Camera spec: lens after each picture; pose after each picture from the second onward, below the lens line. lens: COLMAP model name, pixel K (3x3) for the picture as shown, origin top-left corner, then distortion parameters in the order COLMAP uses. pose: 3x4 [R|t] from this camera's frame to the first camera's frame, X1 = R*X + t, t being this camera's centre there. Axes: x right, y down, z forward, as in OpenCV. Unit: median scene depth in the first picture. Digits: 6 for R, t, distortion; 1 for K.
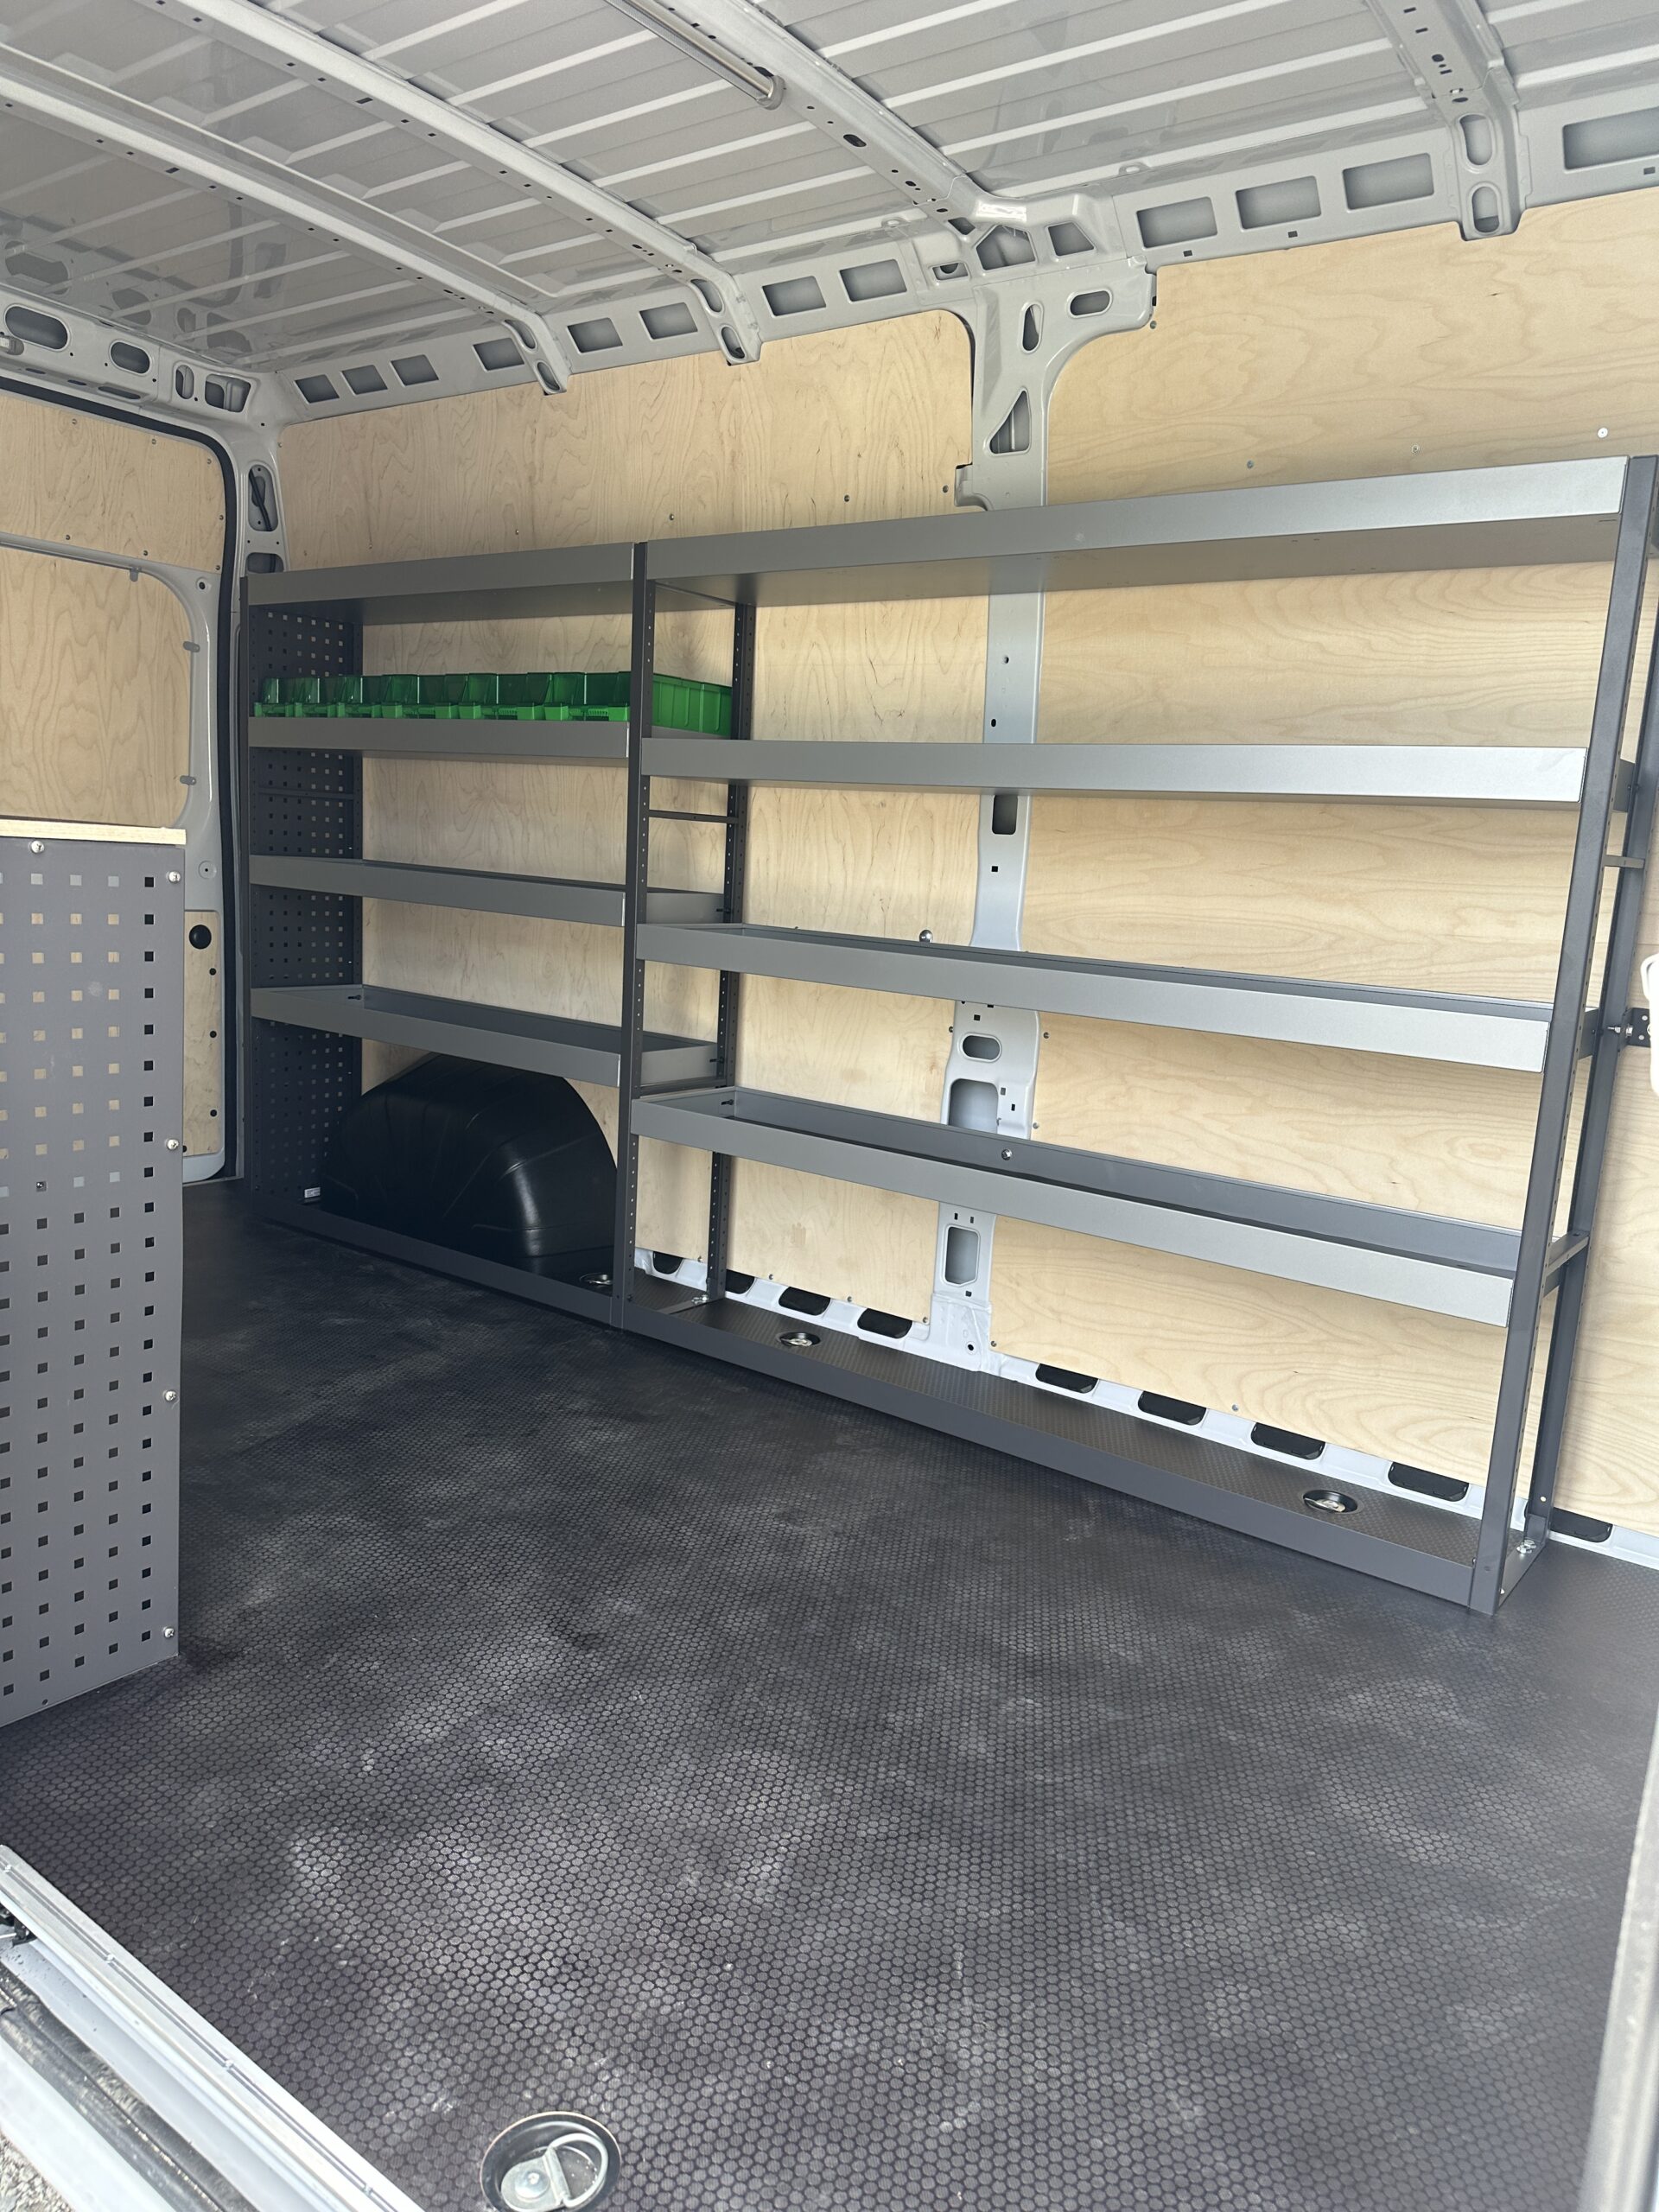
lens RADIAL K [[1543.6, 0, 829.5], [0, 1543.6, 1106.0], [0, 0, 1]] dist [0.085863, -0.116762]
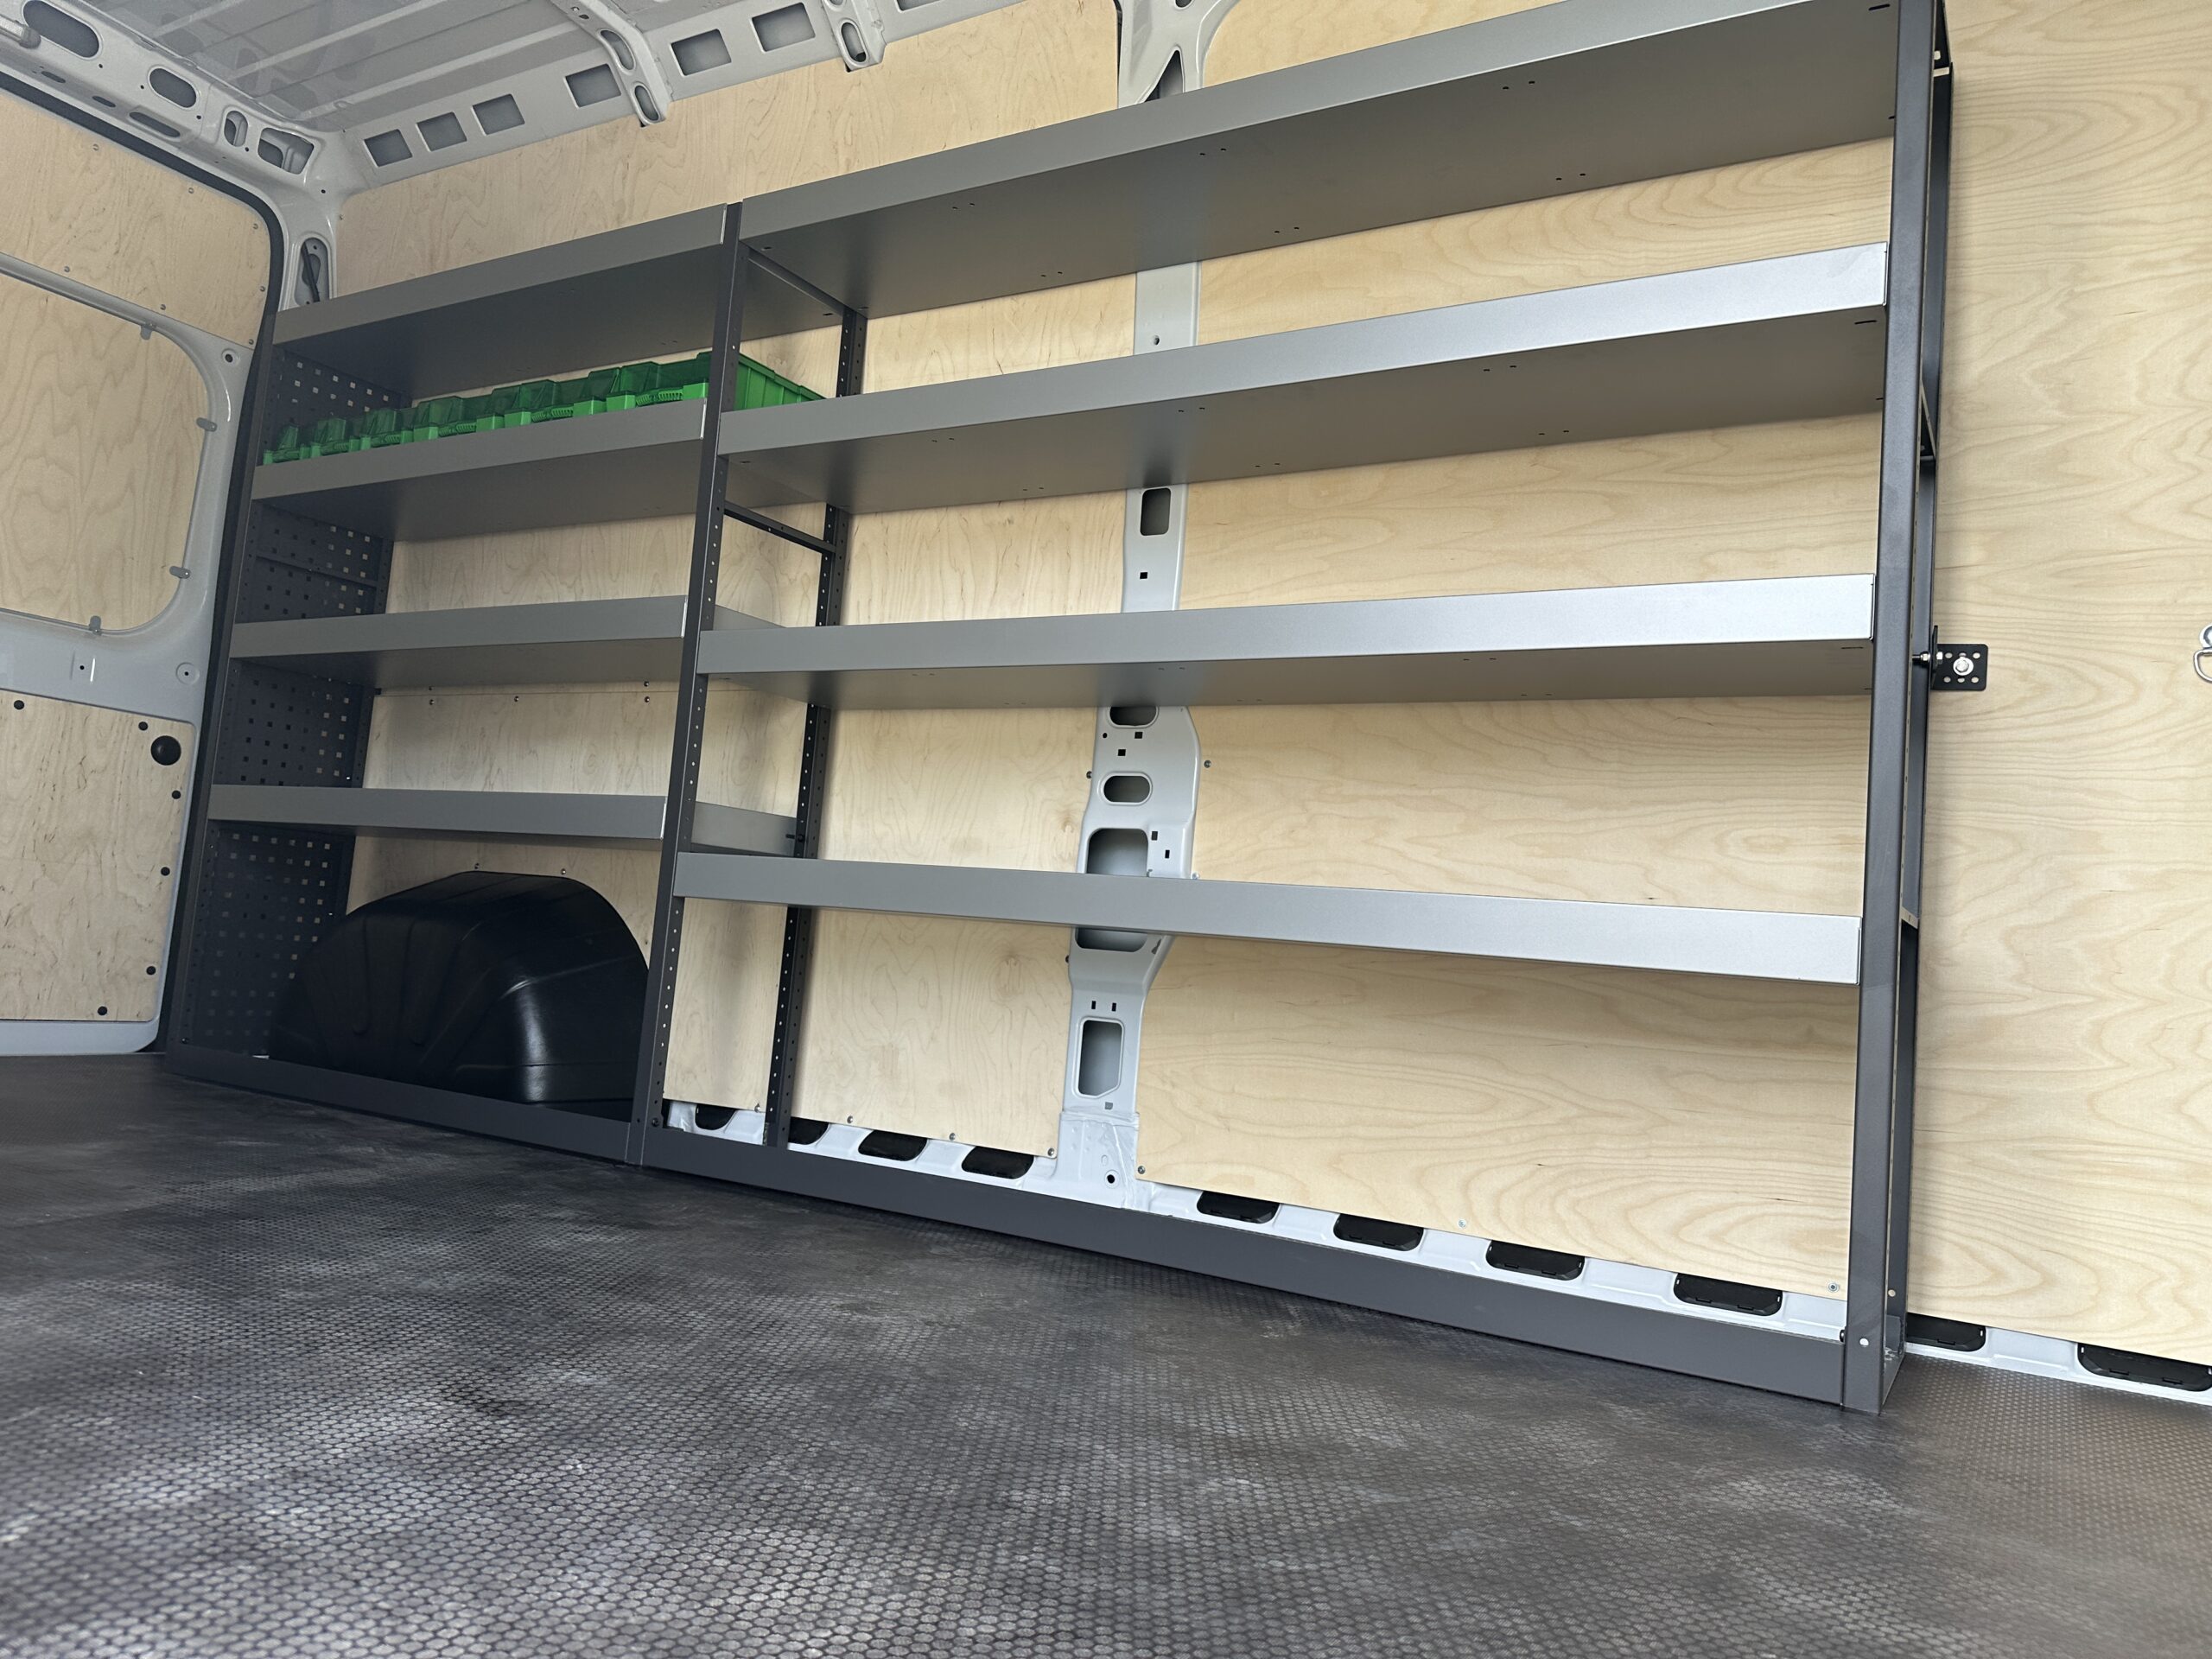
lens RADIAL K [[1552.7, 0, 1106.9], [0, 1552.7, 803.8], [0, 0, 1]] dist [0.063028, -0.073227]
pose [[0.993743, 0.031615, 0.107128, 0.001032], [-0.003876, 0.968289, -0.249802, 0.185532], [-0.111628, 0.247823, 0.962353, 0.234554]]
